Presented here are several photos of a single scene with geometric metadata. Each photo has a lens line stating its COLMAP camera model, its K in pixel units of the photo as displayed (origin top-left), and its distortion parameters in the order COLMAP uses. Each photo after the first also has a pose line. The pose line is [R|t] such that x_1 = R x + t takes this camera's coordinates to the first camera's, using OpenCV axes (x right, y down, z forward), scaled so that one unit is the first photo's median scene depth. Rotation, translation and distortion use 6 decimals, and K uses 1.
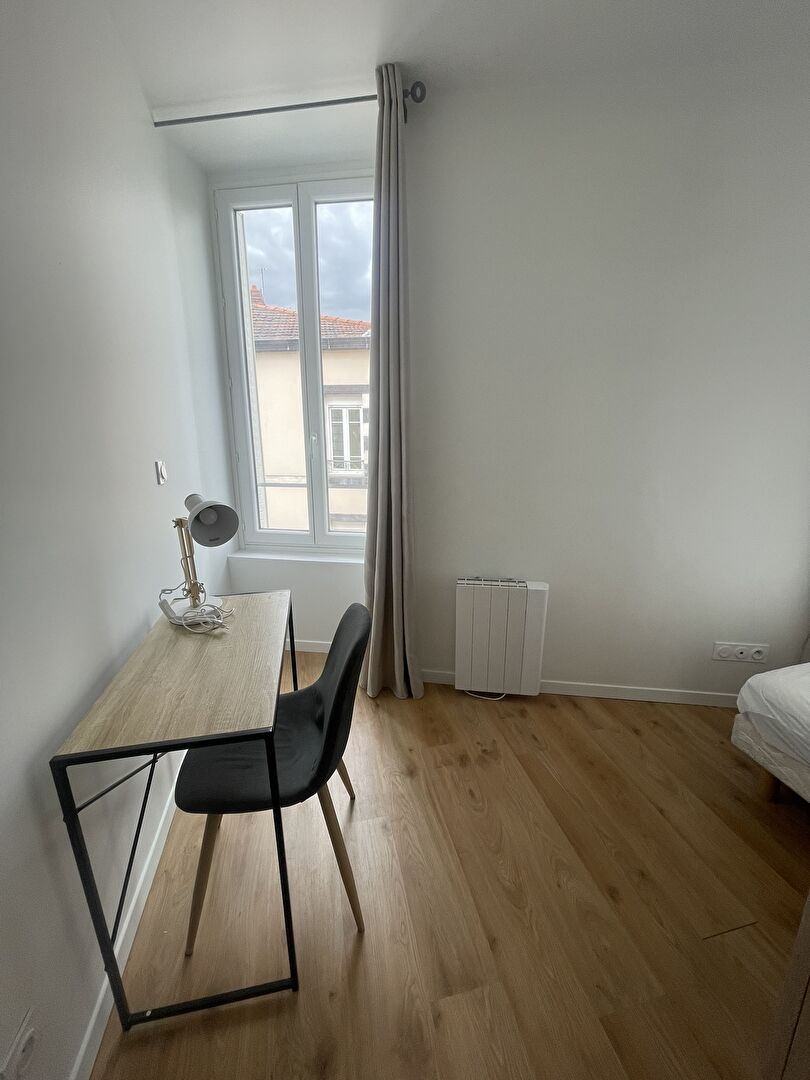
lens RADIAL K [[436.2, 0, 405.0], [0, 436.2, 540.0], [0, 0, 1]] dist [-0.003118, -0.000037]
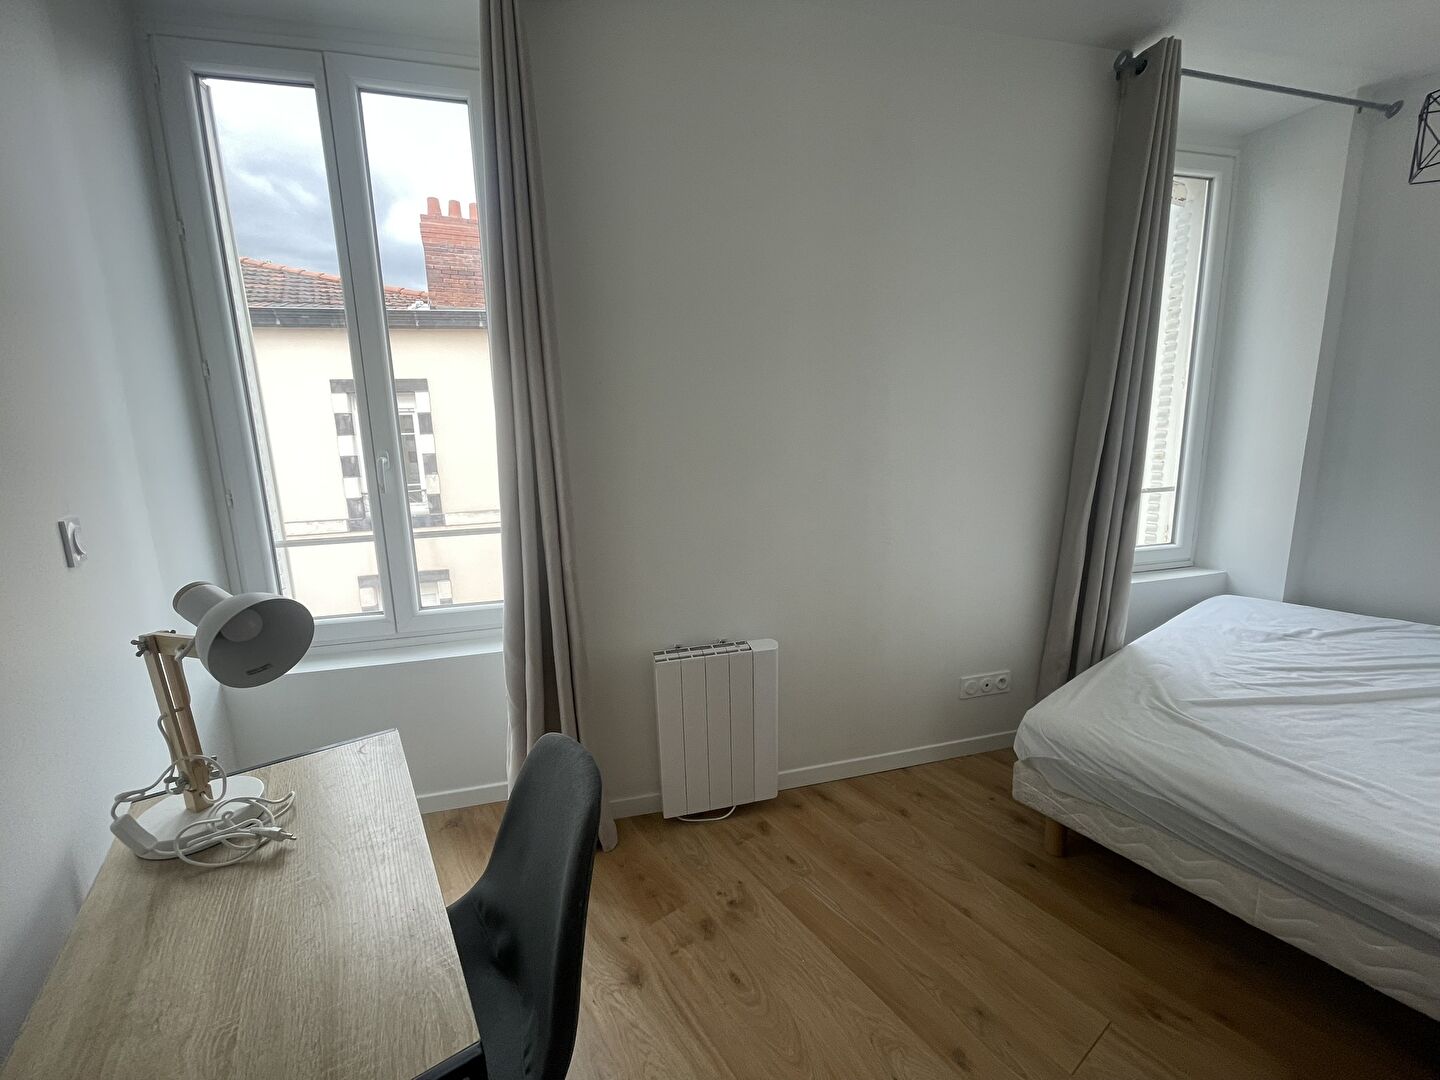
lens RADIAL K [[581.7, 0, 716.5], [0, 581.7, 541.1], [0, 0, 1]] dist [-0.003118, -0.000037]
pose [[0.923592, -0.097089, 0.370880, -0.121967], [0.124305, 0.990977, -0.050136, -0.031262], [-0.362666, 0.092408, 0.927326, 0.121851]]
